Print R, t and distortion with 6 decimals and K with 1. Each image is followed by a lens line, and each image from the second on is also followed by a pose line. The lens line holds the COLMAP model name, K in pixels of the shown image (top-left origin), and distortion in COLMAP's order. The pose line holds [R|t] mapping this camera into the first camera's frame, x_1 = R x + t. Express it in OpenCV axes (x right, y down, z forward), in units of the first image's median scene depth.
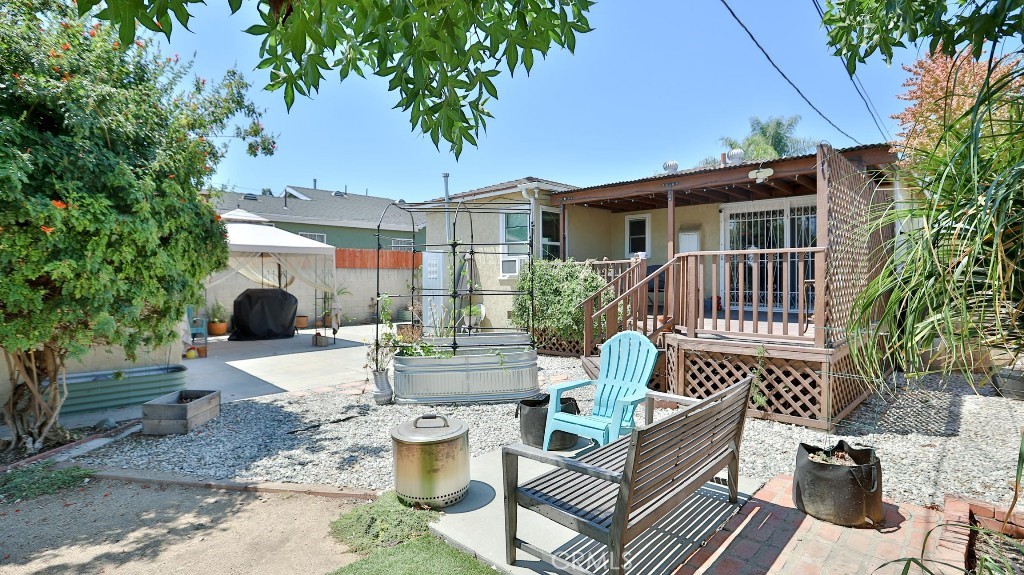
lens RADIAL K [[498.3, 0, 513.0], [0, 498.3, 283.3], [0, 0, 1]] dist [-0.029956, 0.000947]
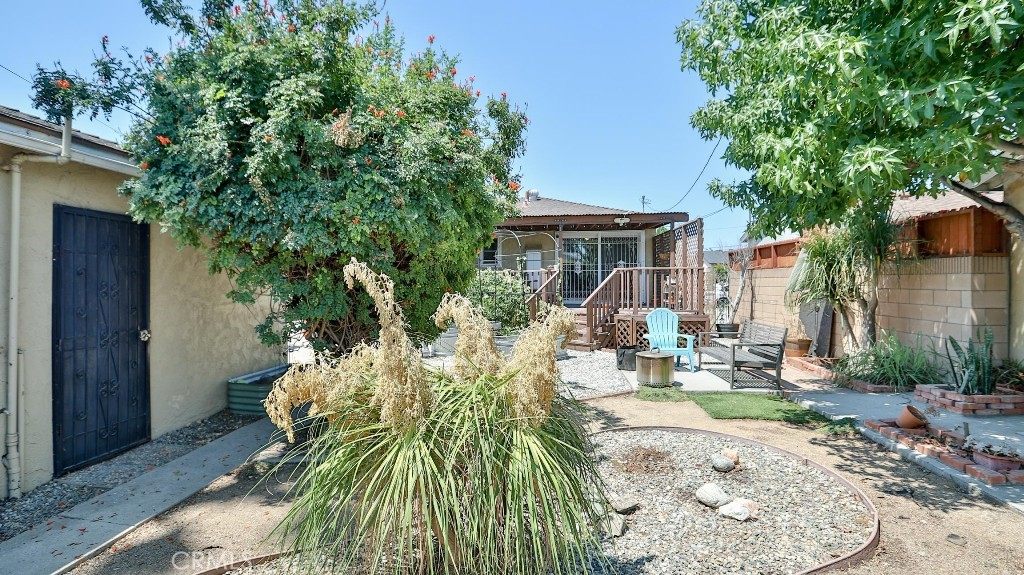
lens RADIAL K [[498.3, 0, 513.0], [0, 498.3, 283.3], [0, 0, 1]] dist [-0.029956, 0.000947]
pose [[0.780784, 0.024041, 0.624338, -0.870969], [-0.027735, 0.999608, -0.003806, 0.011603], [-0.624185, -0.014345, 0.781145, -0.106745]]
